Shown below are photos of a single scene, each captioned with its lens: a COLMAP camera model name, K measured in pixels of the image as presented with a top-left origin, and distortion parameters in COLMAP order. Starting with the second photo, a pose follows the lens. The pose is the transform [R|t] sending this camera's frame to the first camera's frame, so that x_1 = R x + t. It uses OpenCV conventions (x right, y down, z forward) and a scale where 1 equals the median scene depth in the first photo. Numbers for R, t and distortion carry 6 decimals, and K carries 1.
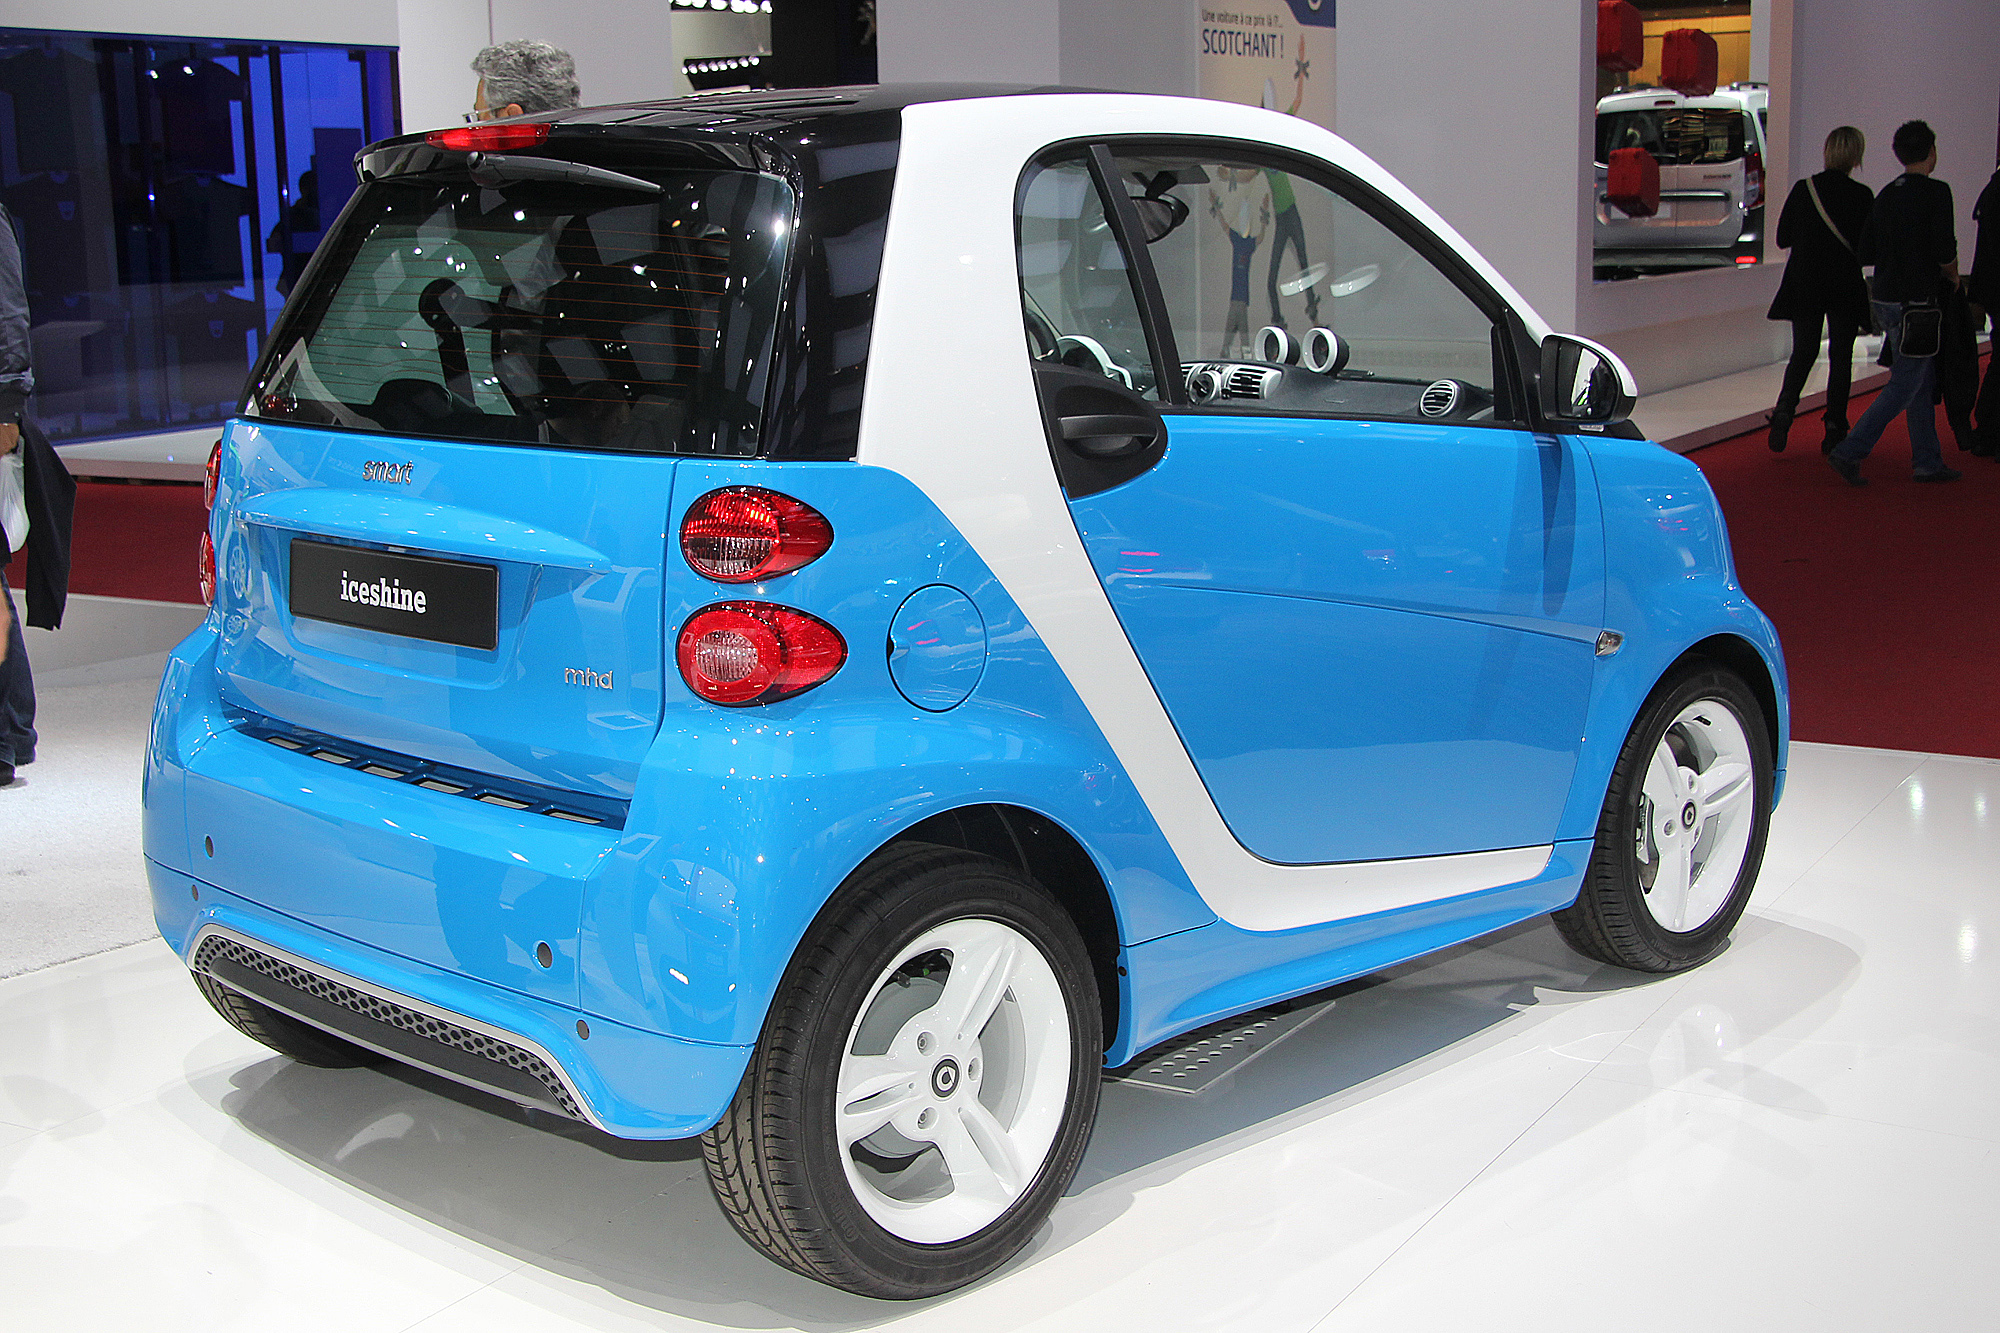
lens RADIAL K [[2556.8, 0, 955.6], [0, 2556.8, 668.5], [0, 0, 1]] dist [-0.022272, -0.024651]
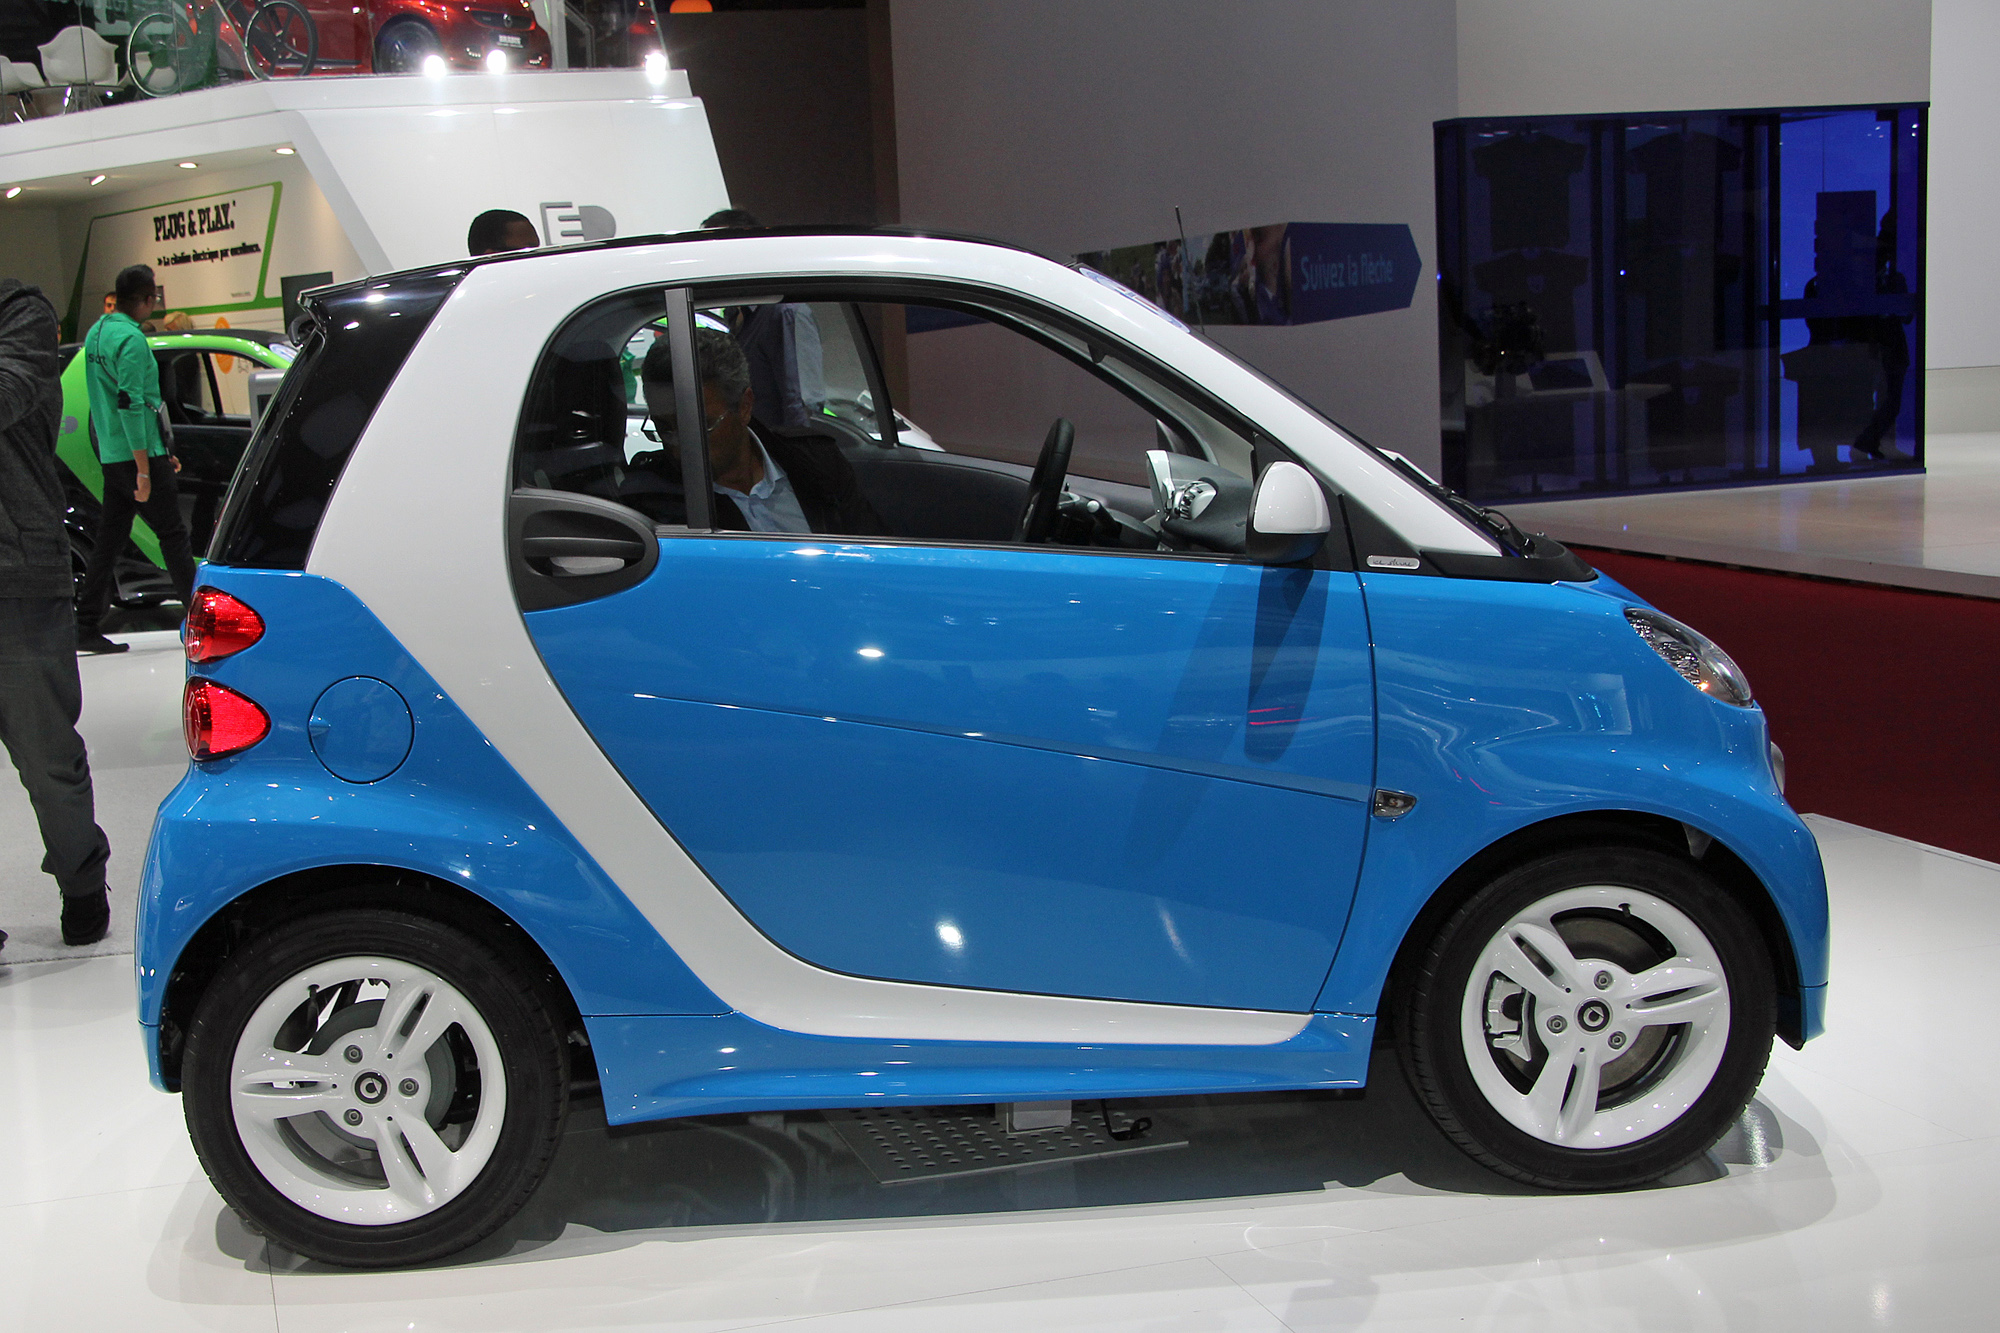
lens RADIAL K [[2556.8, 0, 955.6], [0, 2556.8, 668.5], [0, 0, 1]] dist [-0.022272, -0.024651]
pose [[0.743498, 0.074018, -0.664630, 0.845415], [-0.086457, 0.996154, 0.014222, -0.065608], [0.663126, 0.046888, 0.747038, 0.241758]]
